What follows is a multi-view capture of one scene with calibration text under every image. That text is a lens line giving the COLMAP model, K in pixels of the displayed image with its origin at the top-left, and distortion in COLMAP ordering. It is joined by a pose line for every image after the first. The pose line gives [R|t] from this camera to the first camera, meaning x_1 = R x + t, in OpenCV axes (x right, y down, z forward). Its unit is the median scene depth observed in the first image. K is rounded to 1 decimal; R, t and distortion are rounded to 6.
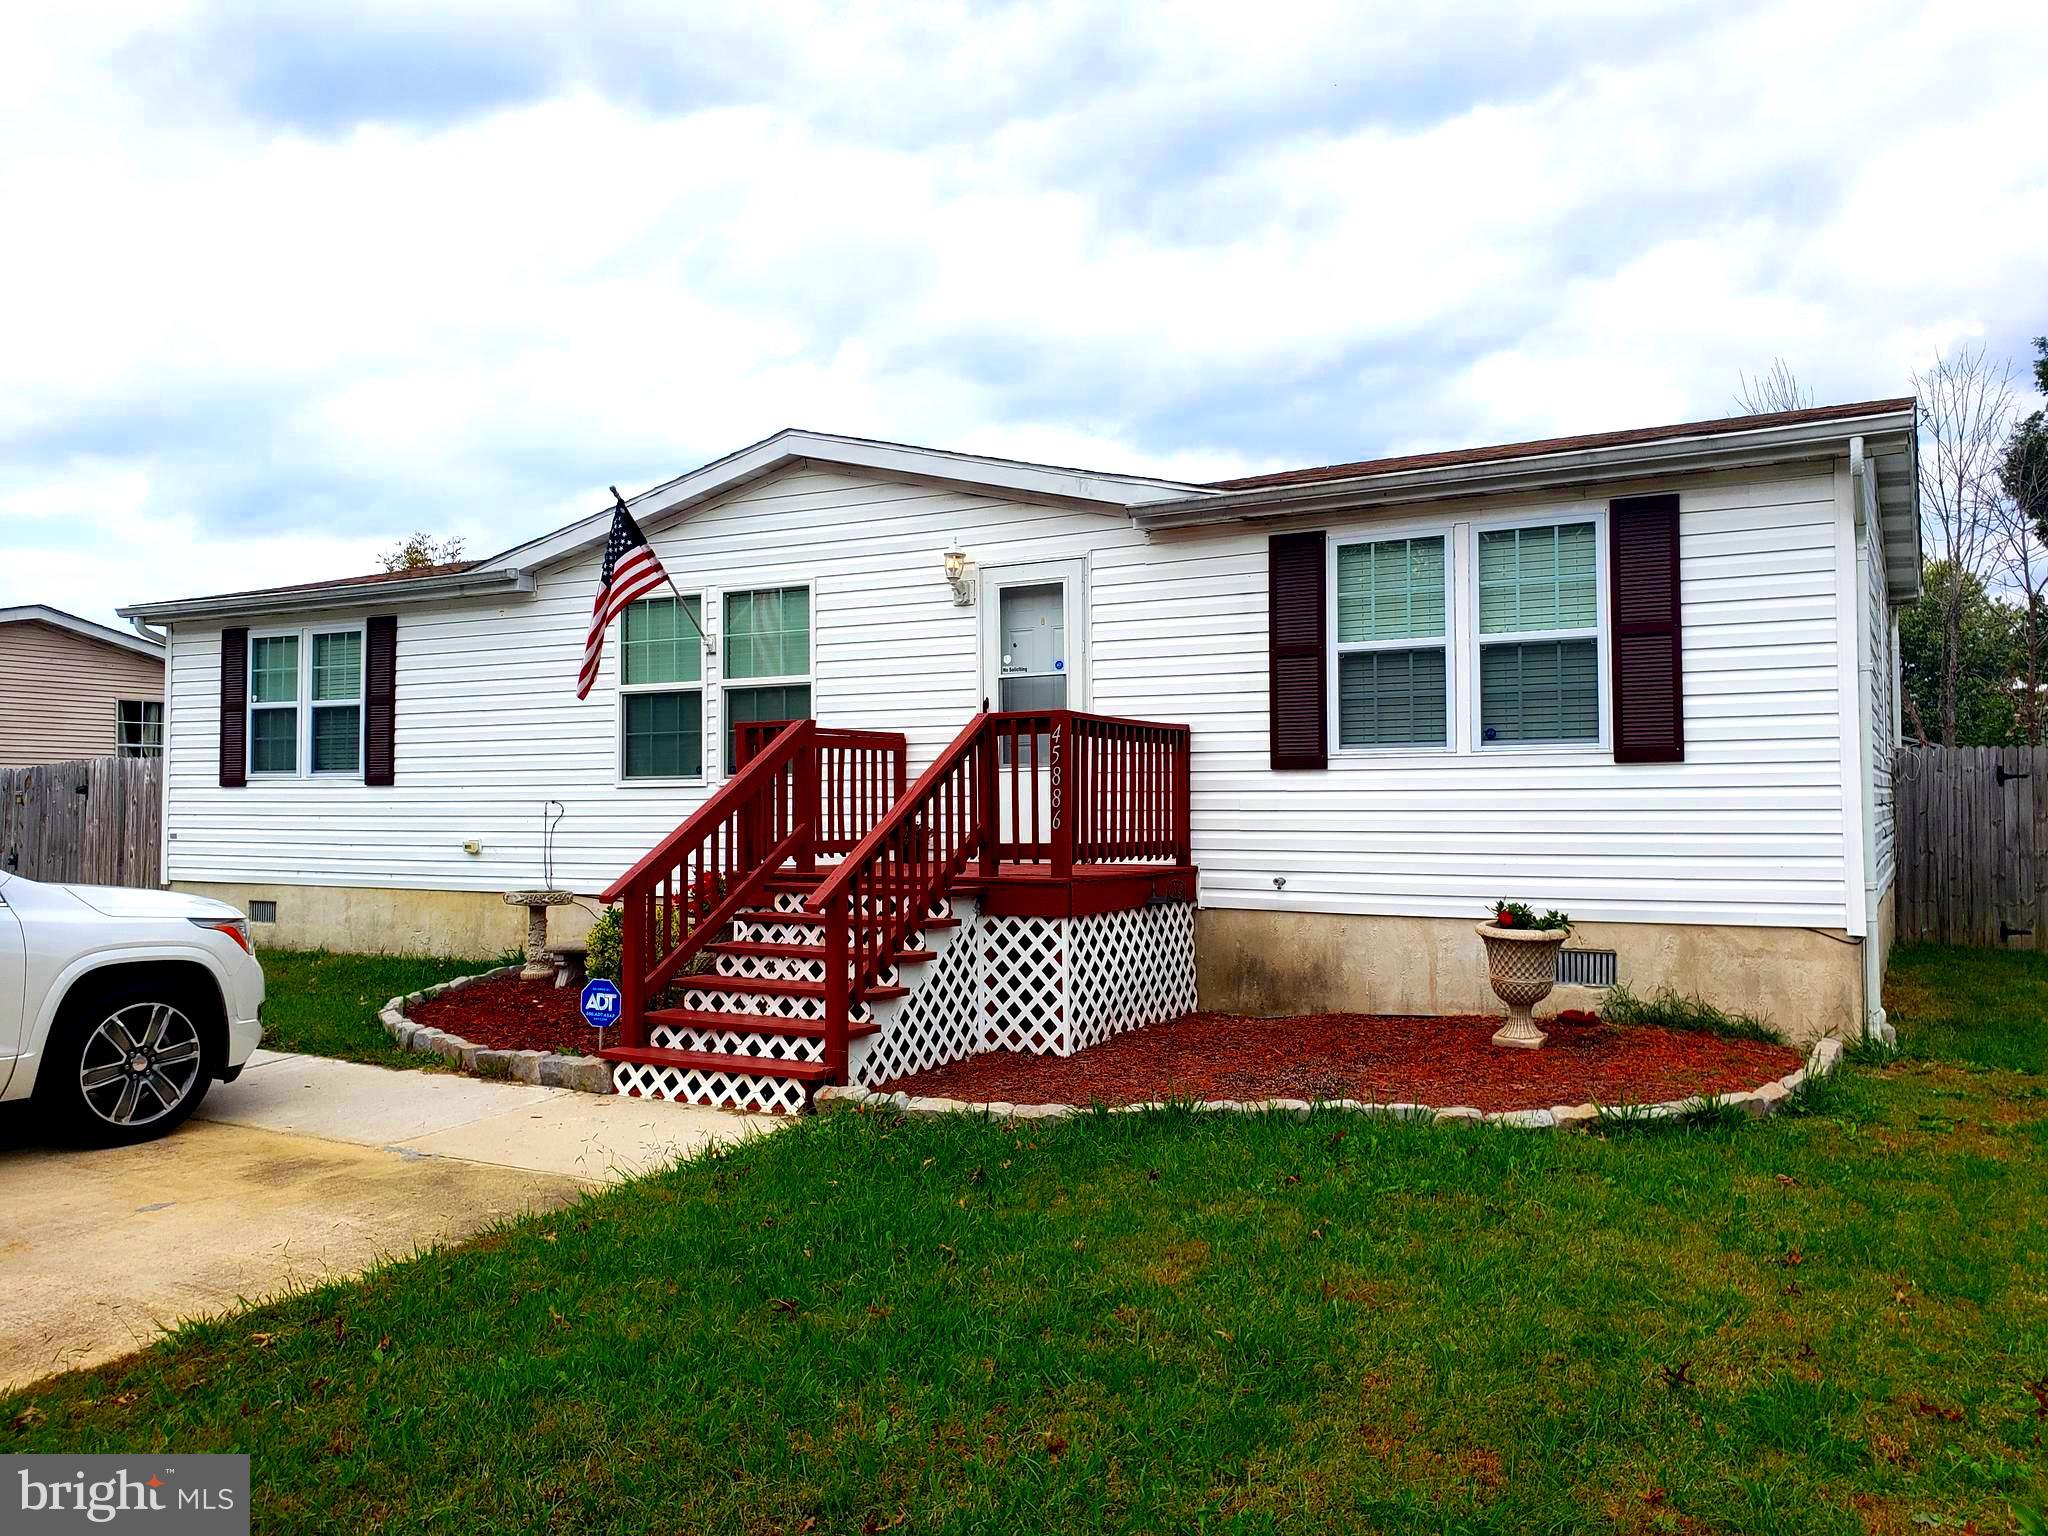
lens RADIAL K [[1538.3, 0, 1038.7], [0, 1538.3, 761.2], [0, 0, 1]] dist [0.037457, 0.002612]
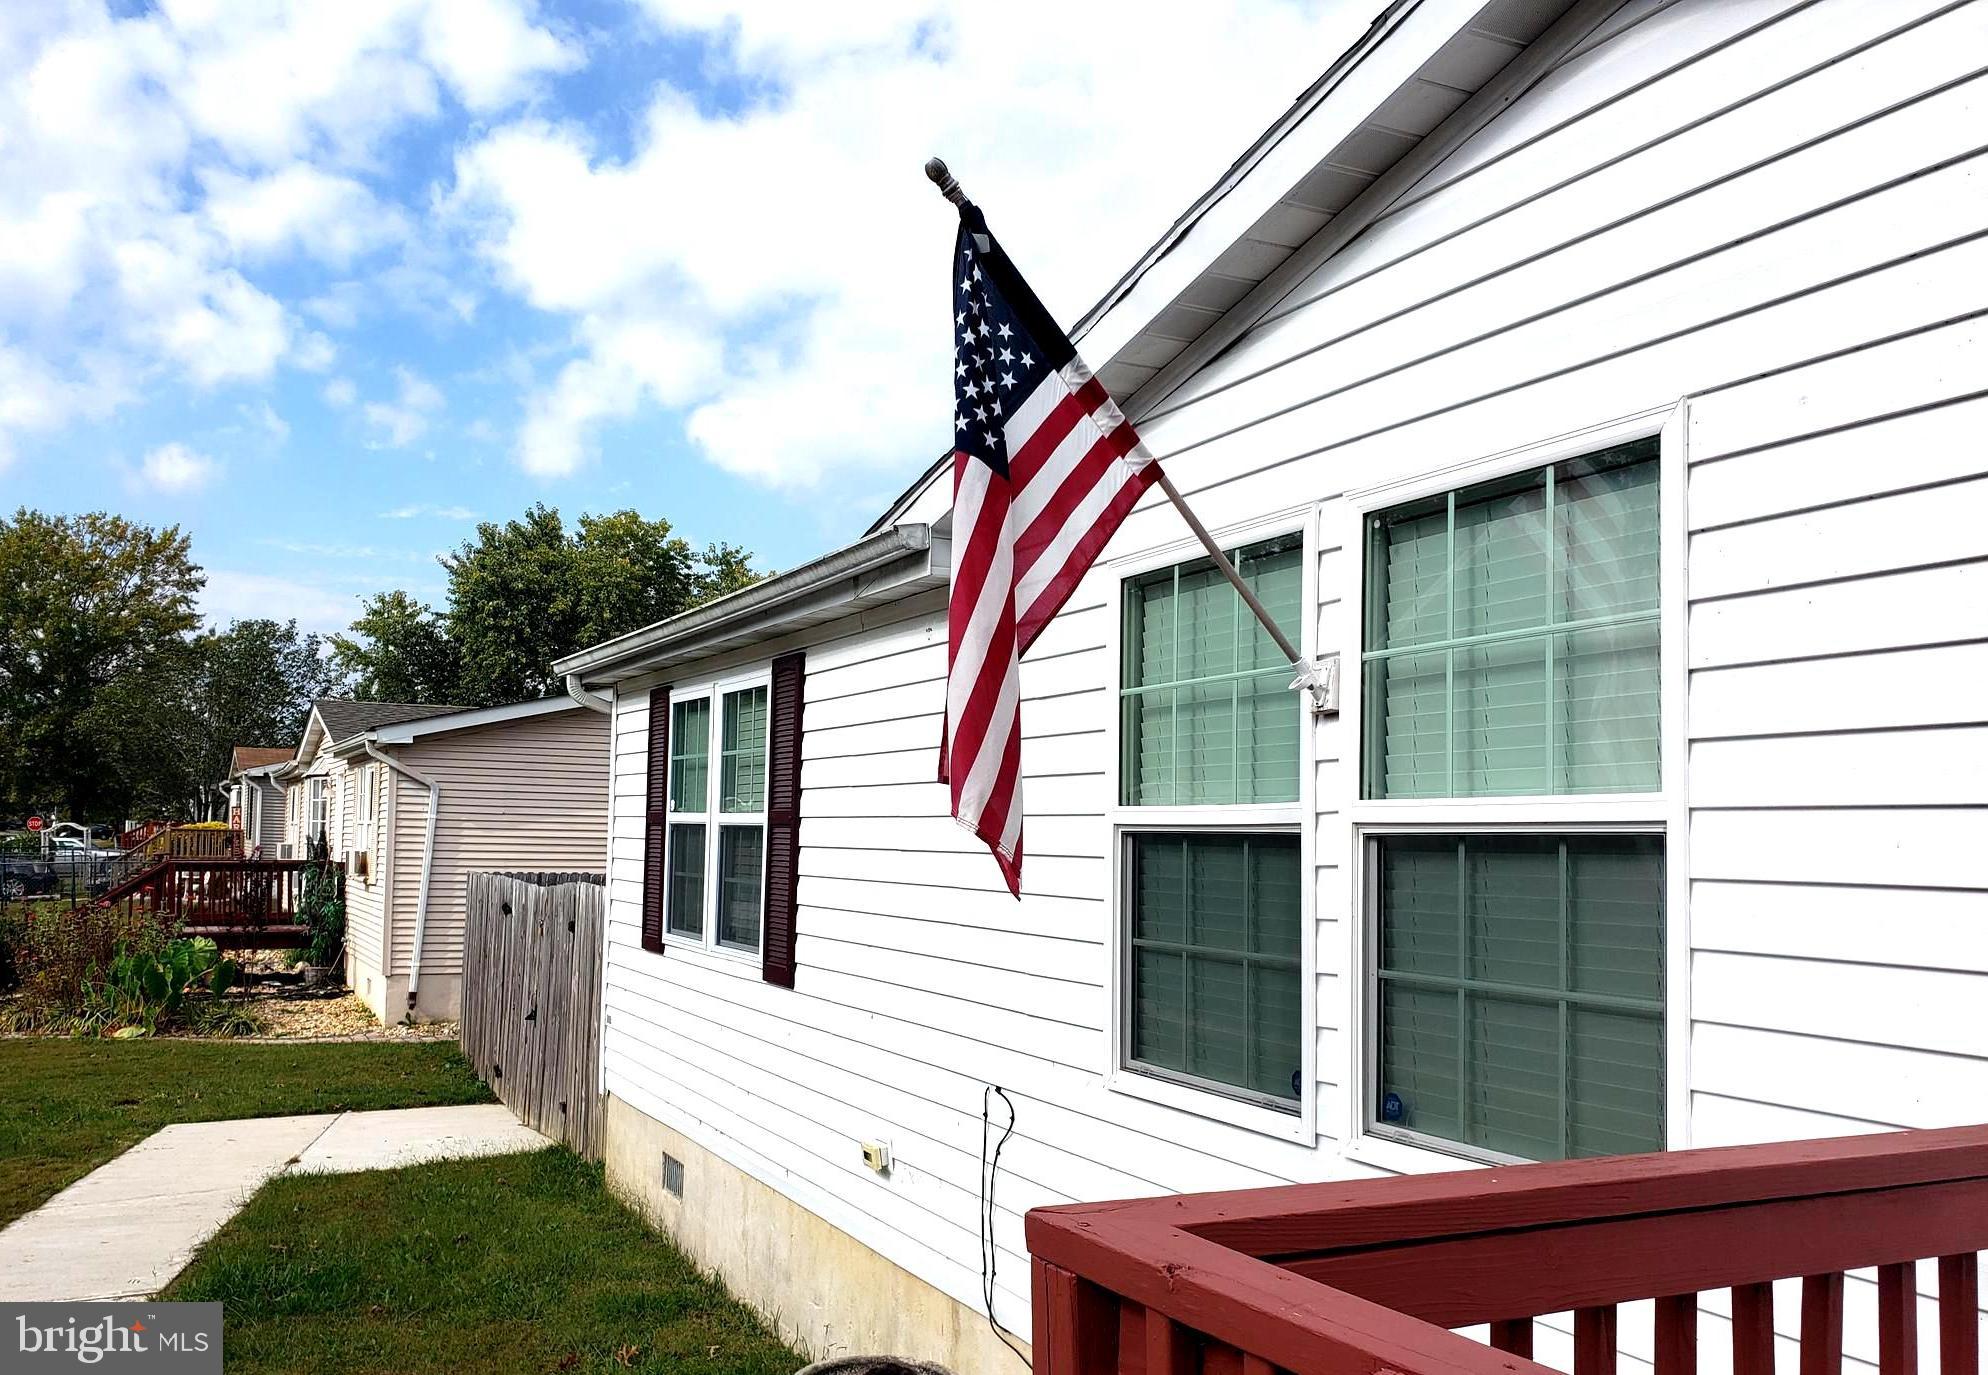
lens RADIAL K [[1568.1, 0, 994.5], [0, 1568.1, 762.2], [0, 0, 1]] dist [0.085475, -0.000056]
pose [[0.834366, -0.011419, -0.551093, -0.115318], [-0.002753, 0.999687, -0.024882, -0.064157], [0.551205, 0.022278, 0.834073, 0.862447]]
